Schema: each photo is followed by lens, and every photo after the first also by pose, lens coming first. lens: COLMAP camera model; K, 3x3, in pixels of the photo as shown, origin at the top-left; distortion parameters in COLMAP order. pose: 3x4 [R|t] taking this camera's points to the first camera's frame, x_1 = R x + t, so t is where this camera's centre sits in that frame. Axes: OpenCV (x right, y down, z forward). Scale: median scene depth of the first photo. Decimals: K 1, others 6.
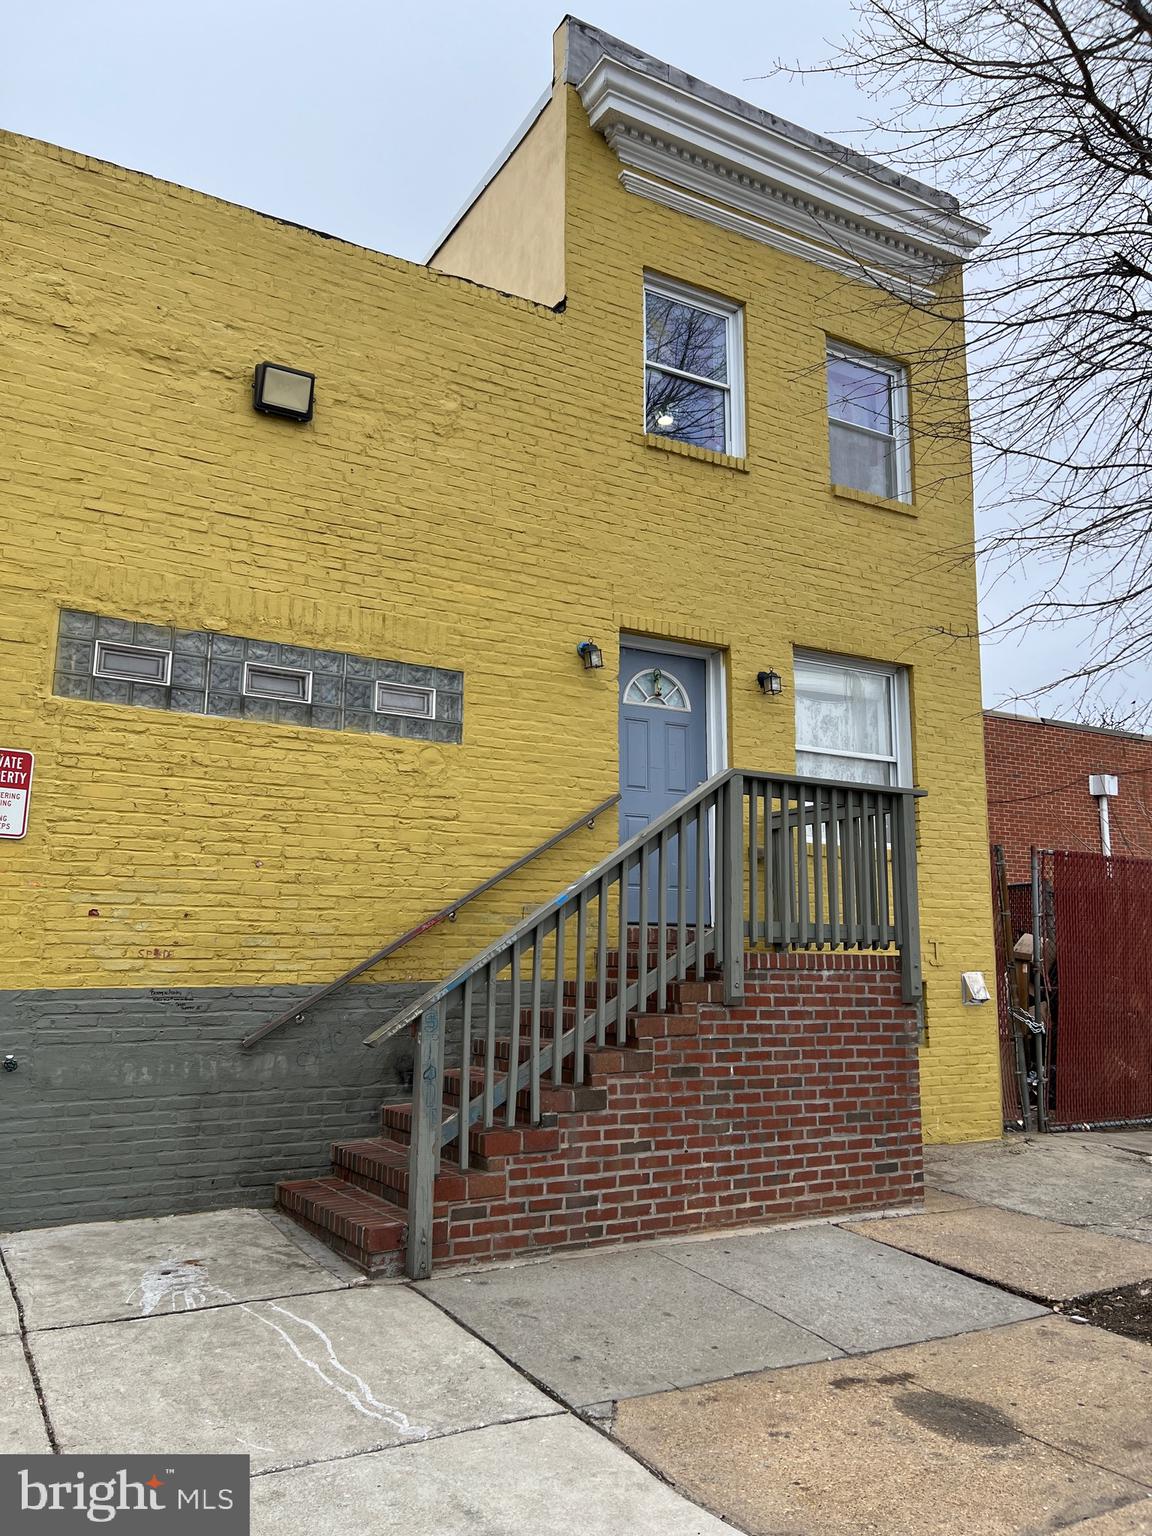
lens RADIAL K [[1150.0, 0, 577.6], [0, 1150.0, 776.6], [0, 0, 1]] dist [0.053819, -0.058591]
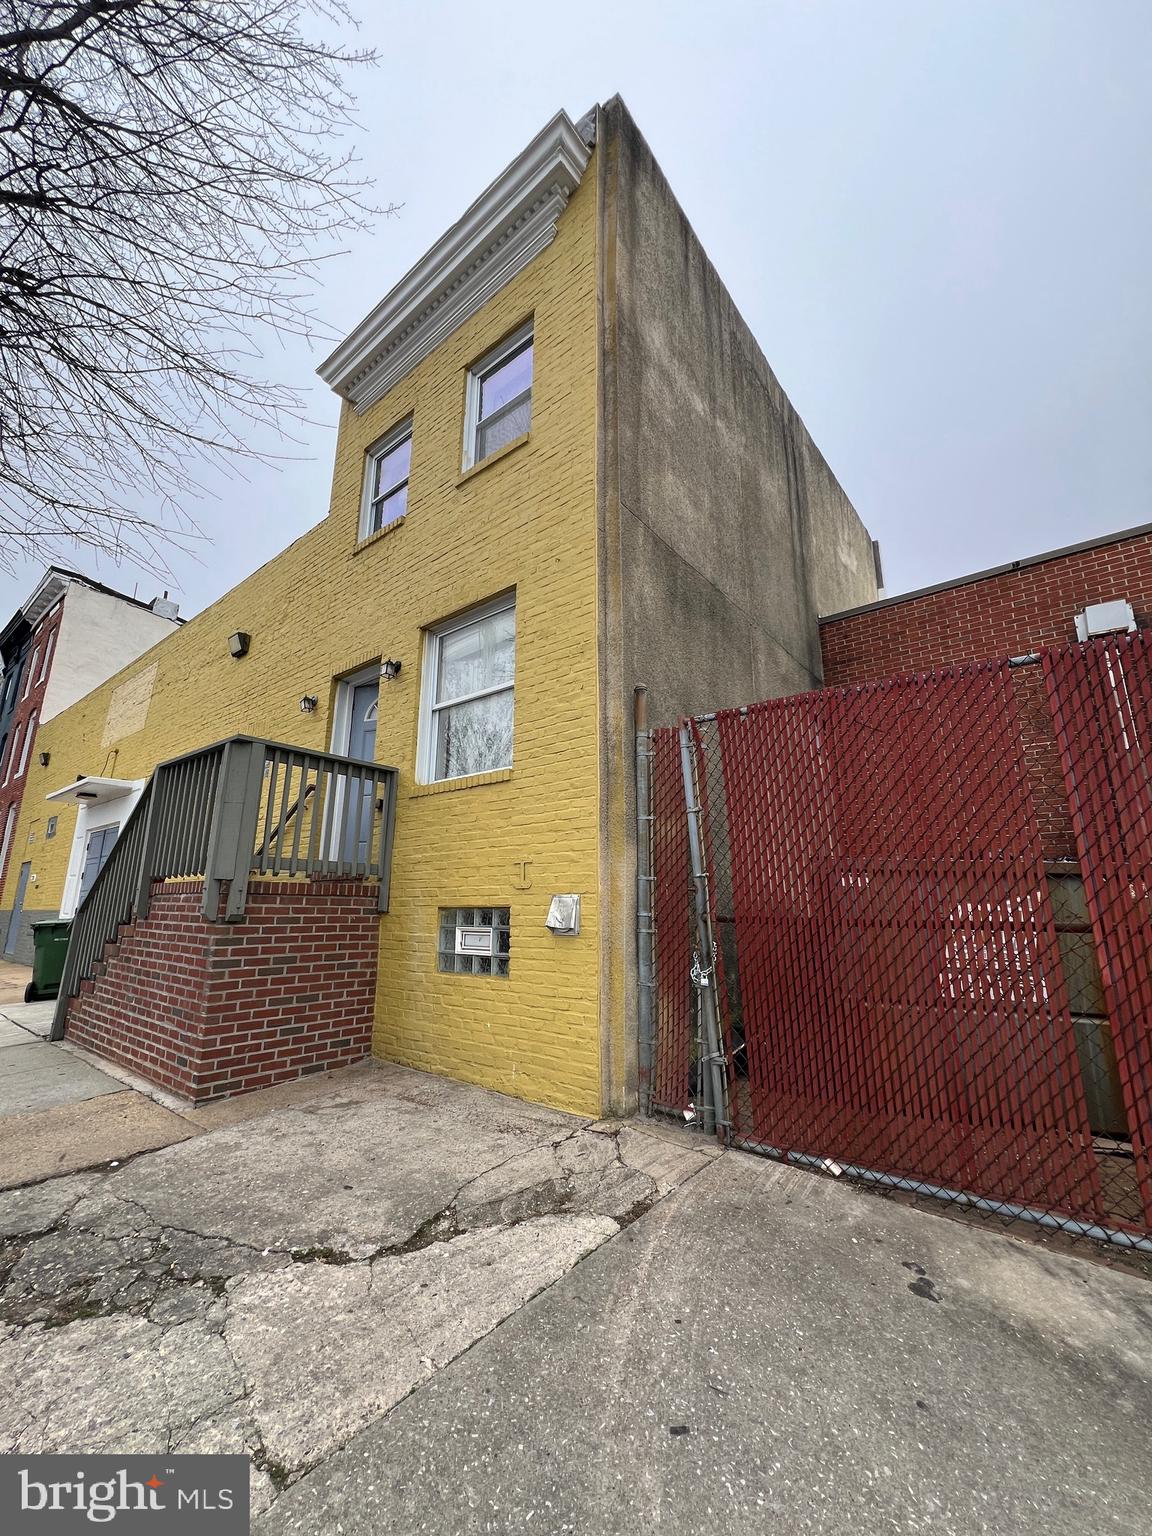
lens RADIAL K [[614.2, 0, 573.1], [0, 614.2, 767.2], [0, 0, 1]] dist [-0.000092, 0.000562]
pose [[0.347303, -0.219119, -0.911794, 1.058012], [0.147040, 0.973015, -0.177824, 0.220705], [0.926153, -0.072311, 0.370150, 1.180489]]
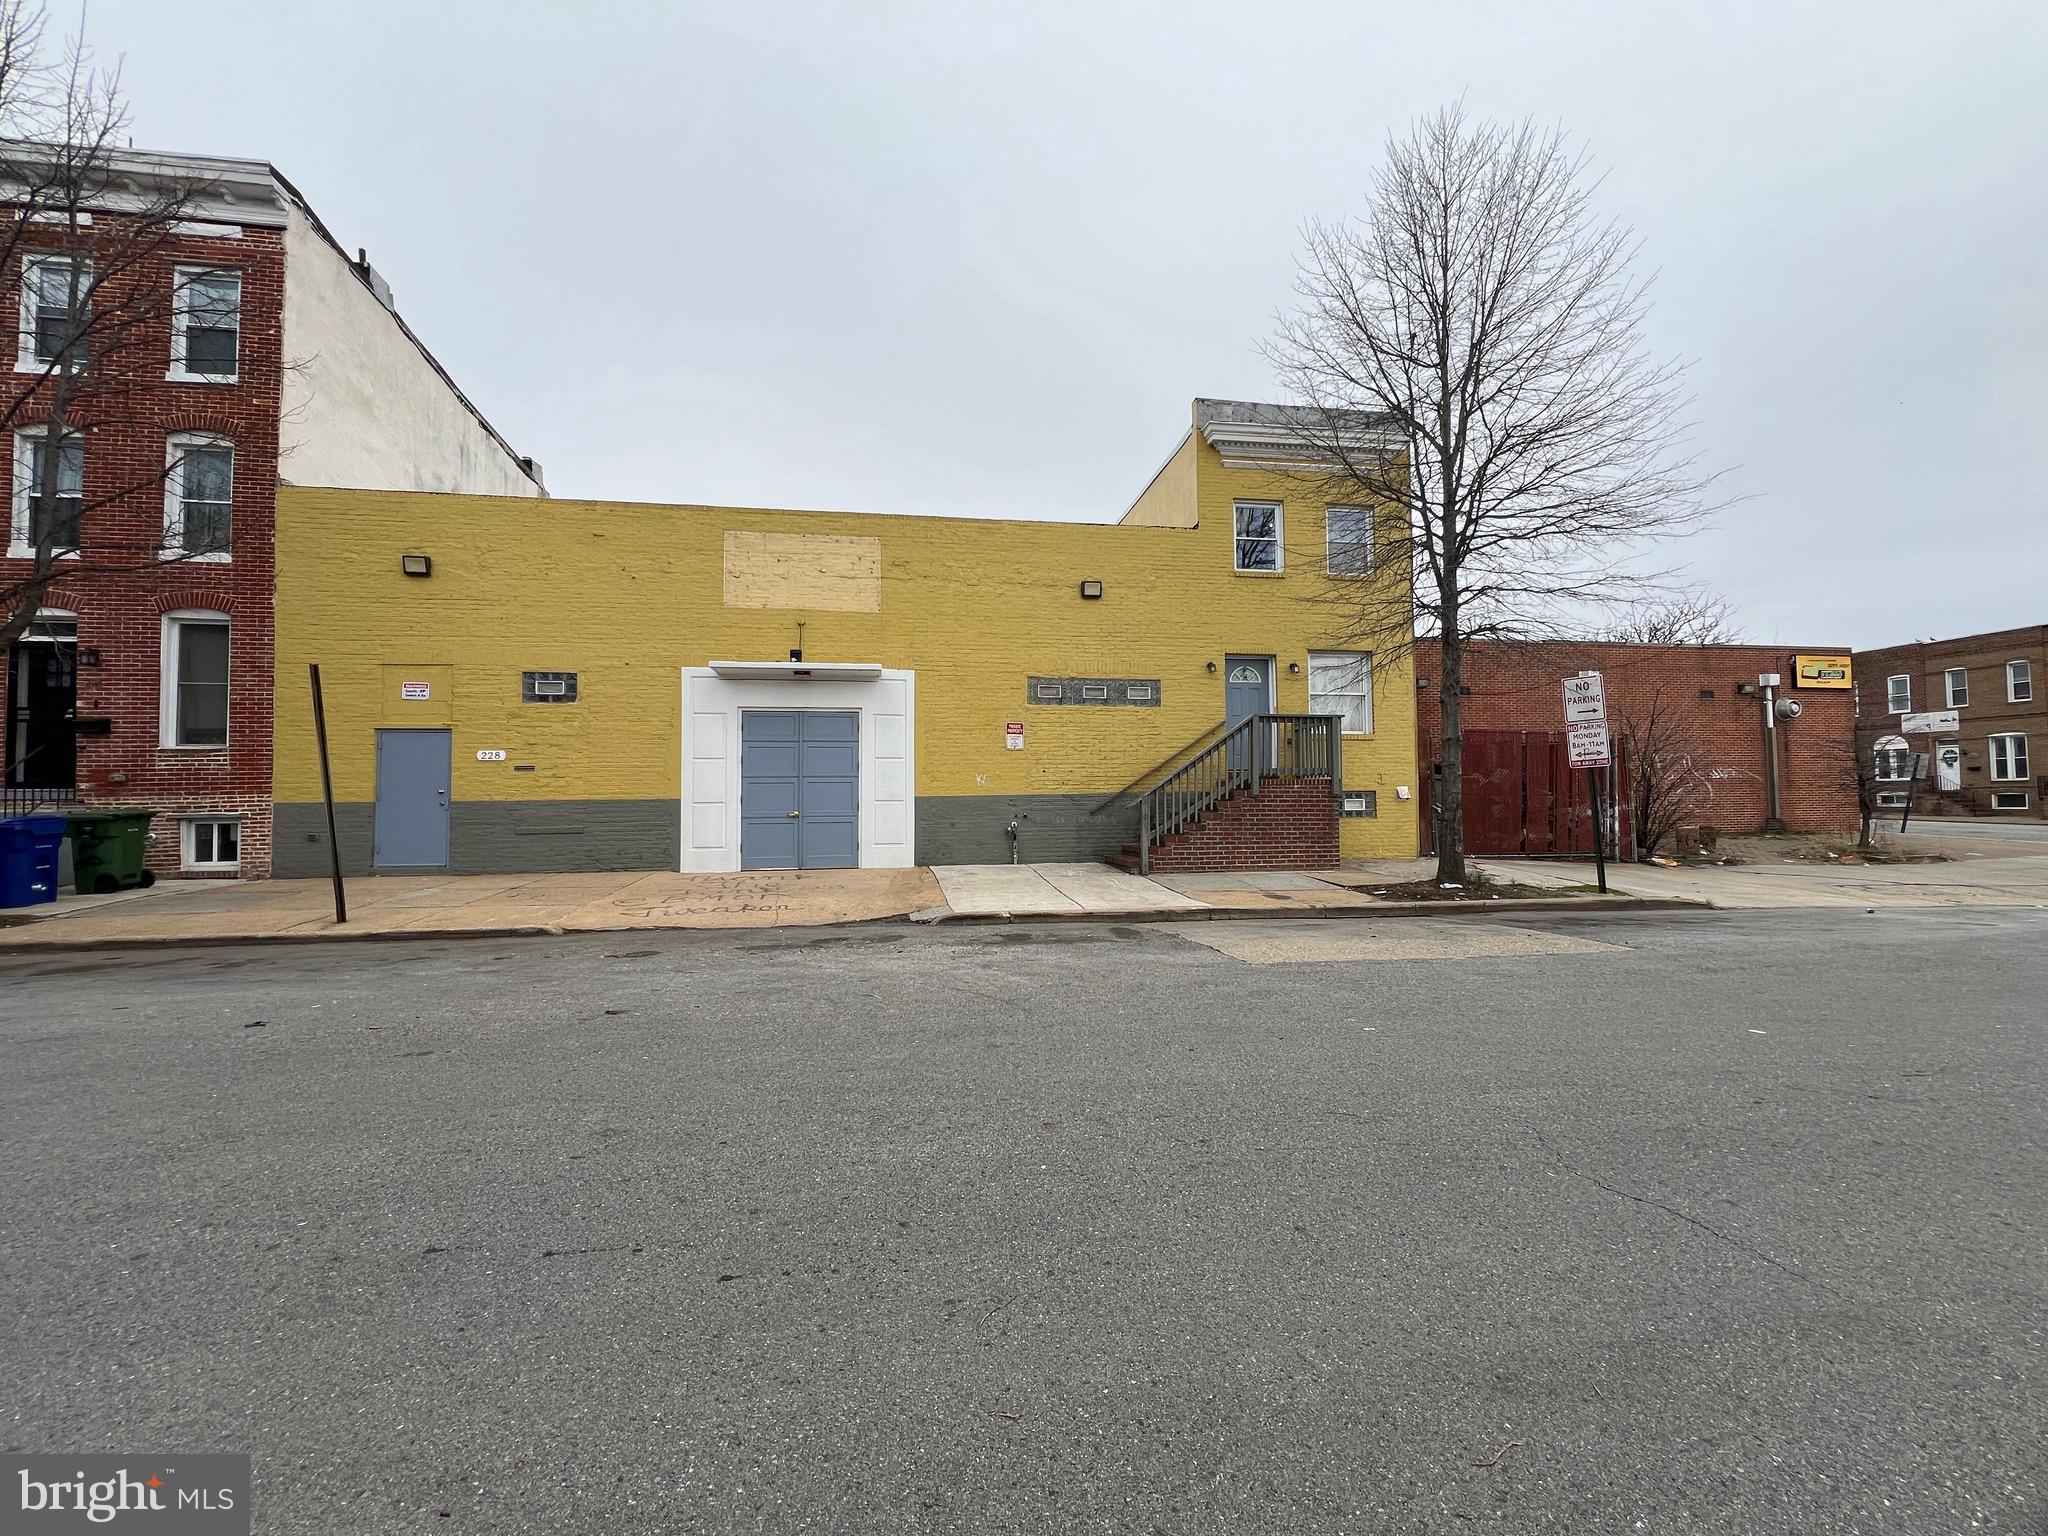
lens RADIAL K [[819.0, 0, 1022.9], [0, 819.0, 768.4], [0, 0, 1]] dist [-0.000092, 0.000562]
pose [[0.933612, -0.026648, -0.357294, 0.309110], [0.070671, 0.991335, 0.110727, -0.132482], [0.351247, -0.128627, 0.927405, -1.023328]]
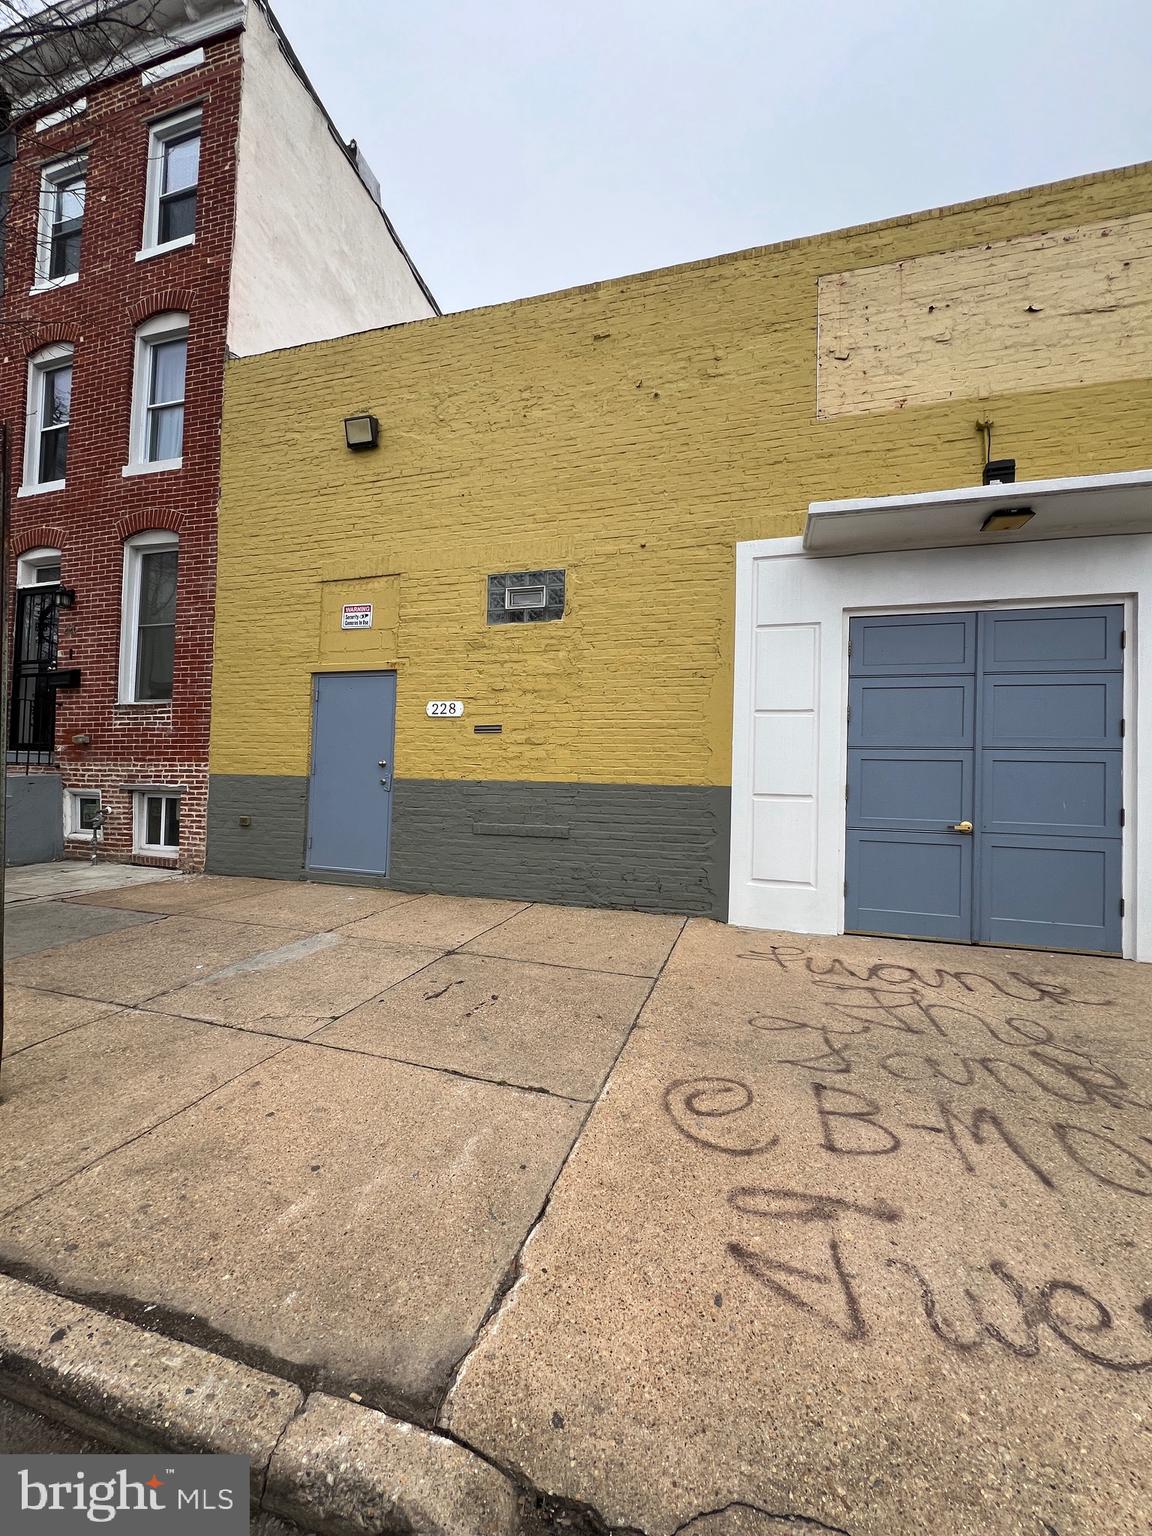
lens RADIAL K [[614.2, 0, 577.0], [0, 614.2, 770.9], [0, 0, 1]] dist [-0.000092, 0.000562]
pose [[0.676440, -0.009318, -0.736439, -0.679783], [0.091522, 0.993233, 0.071499, 0.000869], [0.730789, -0.115765, 0.672715, -0.201067]]
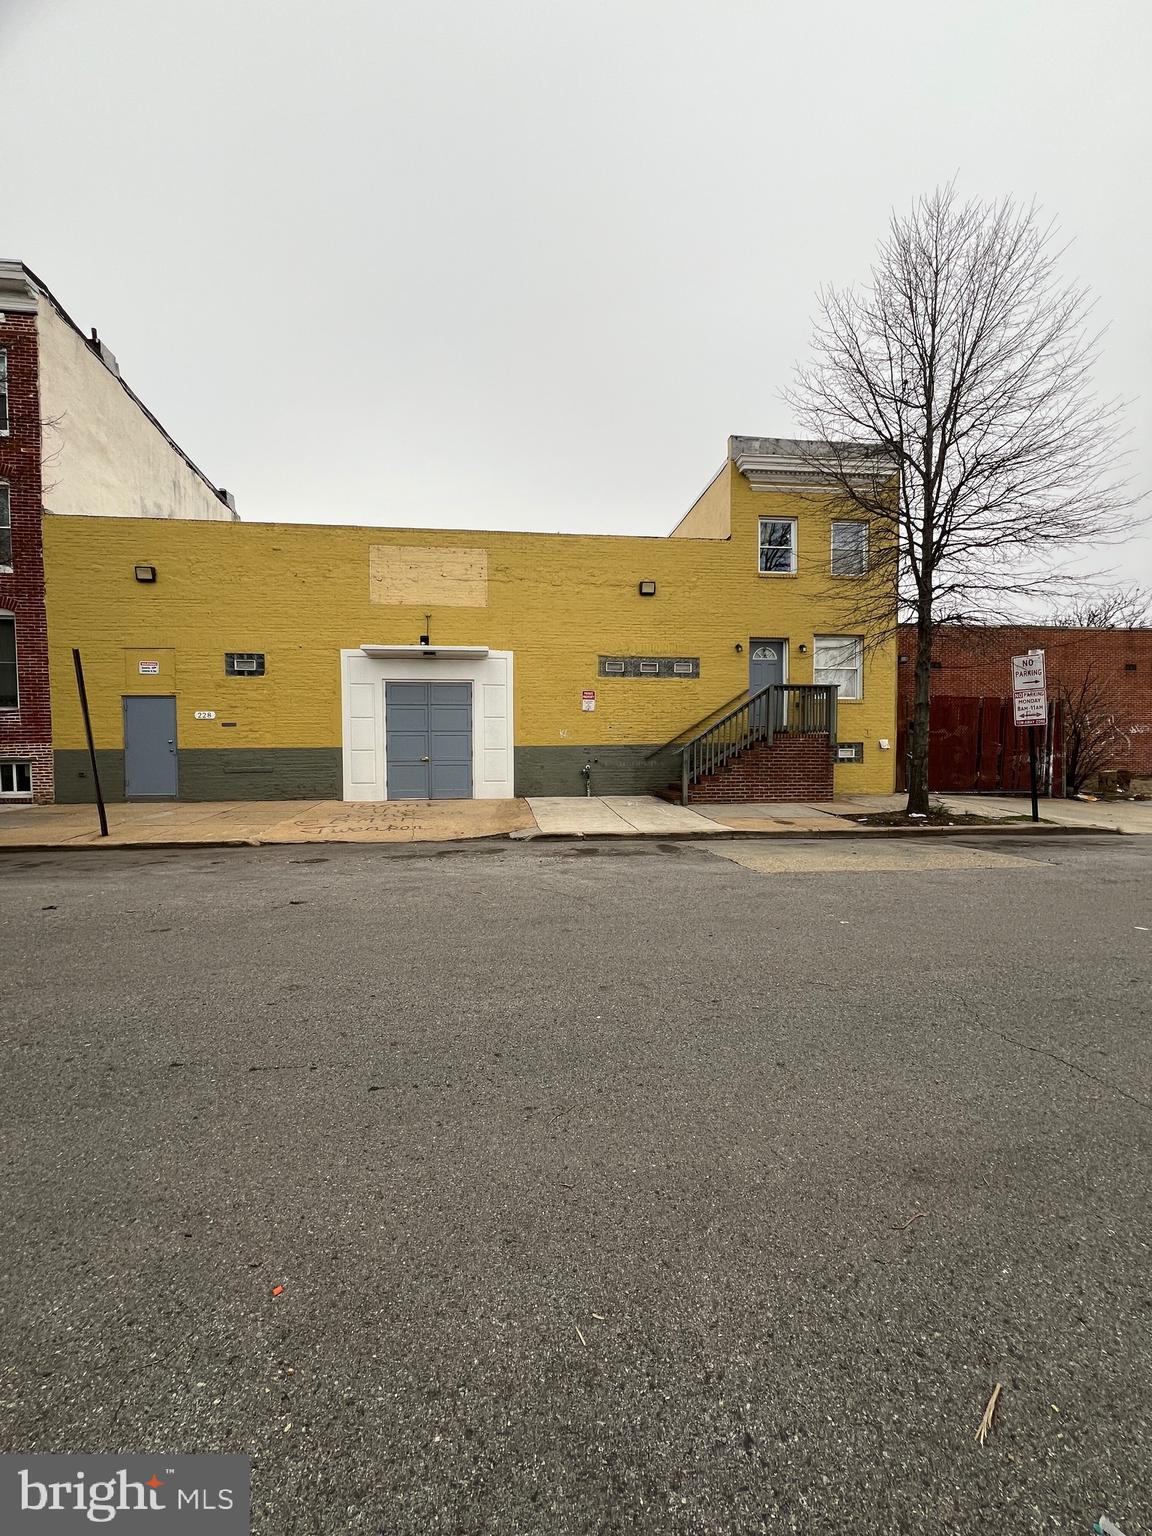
lens RADIAL K [[614.2, 0, 572.6], [0, 614.2, 767.3], [0, 0, 1]] dist [-0.000092, 0.000562]
pose [[0.918821, 0.003193, -0.394663, 0.319627], [0.073200, 0.981239, 0.178357, -0.138506], [0.387828, -0.192768, 0.901349, -1.026253]]
